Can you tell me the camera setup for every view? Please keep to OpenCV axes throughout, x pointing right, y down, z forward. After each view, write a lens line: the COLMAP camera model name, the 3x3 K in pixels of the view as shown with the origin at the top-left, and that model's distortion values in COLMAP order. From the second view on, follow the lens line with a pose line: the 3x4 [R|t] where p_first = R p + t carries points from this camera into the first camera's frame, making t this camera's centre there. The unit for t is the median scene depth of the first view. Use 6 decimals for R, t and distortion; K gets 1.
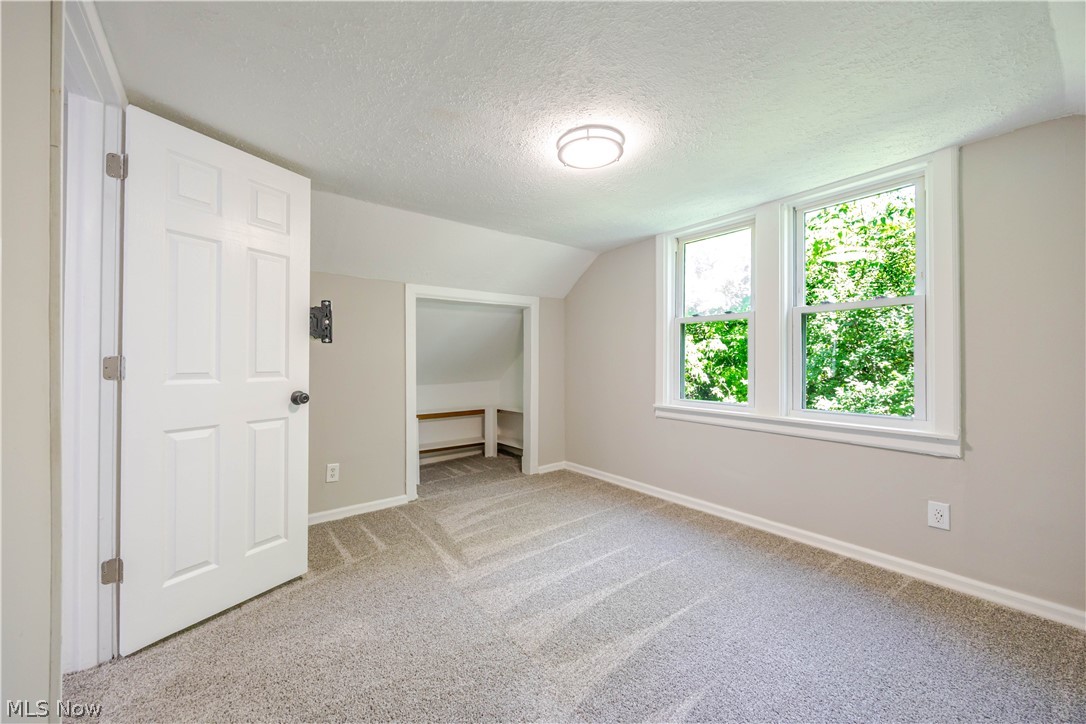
lens RADIAL K [[422.7, 0, 535.1], [0, 422.7, 357.1], [0, 0, 1]] dist [-0.002239, 0.000162]
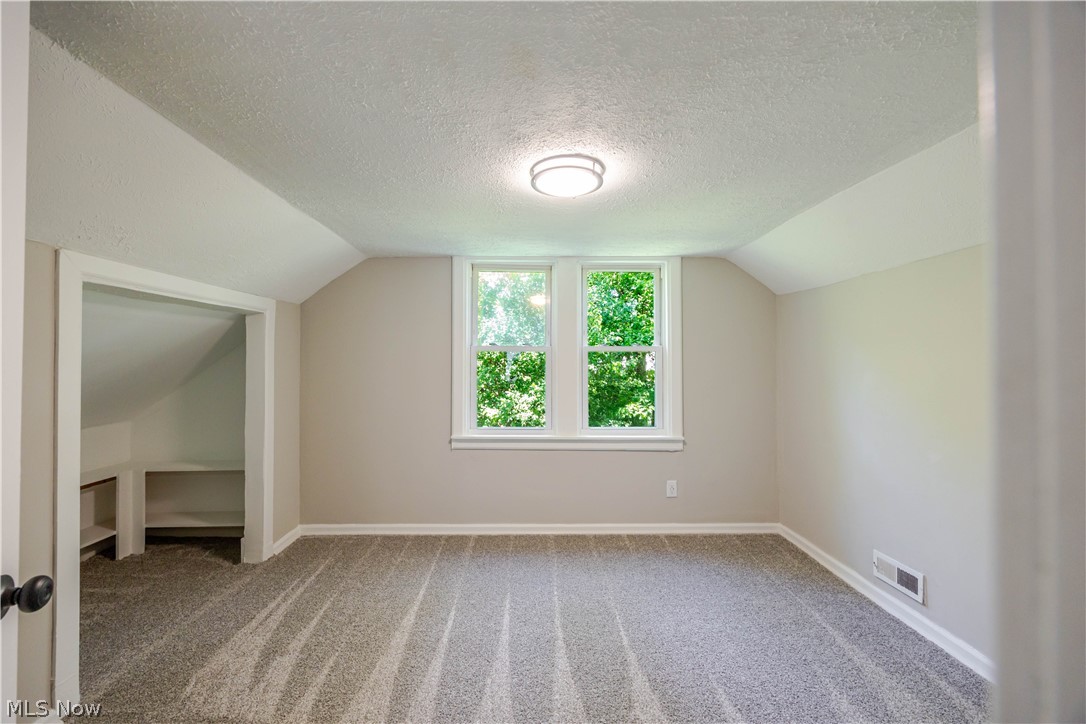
lens RADIAL K [[422.7, 0, 535.1], [0, 422.7, 357.1], [0, 0, 1]] dist [-0.002239, 0.000162]
pose [[0.579838, 0.014054, 0.814611, -0.380546], [-0.011196, 0.999894, -0.009281, -0.057505], [-0.814655, -0.003738, 0.579934, 0.309911]]
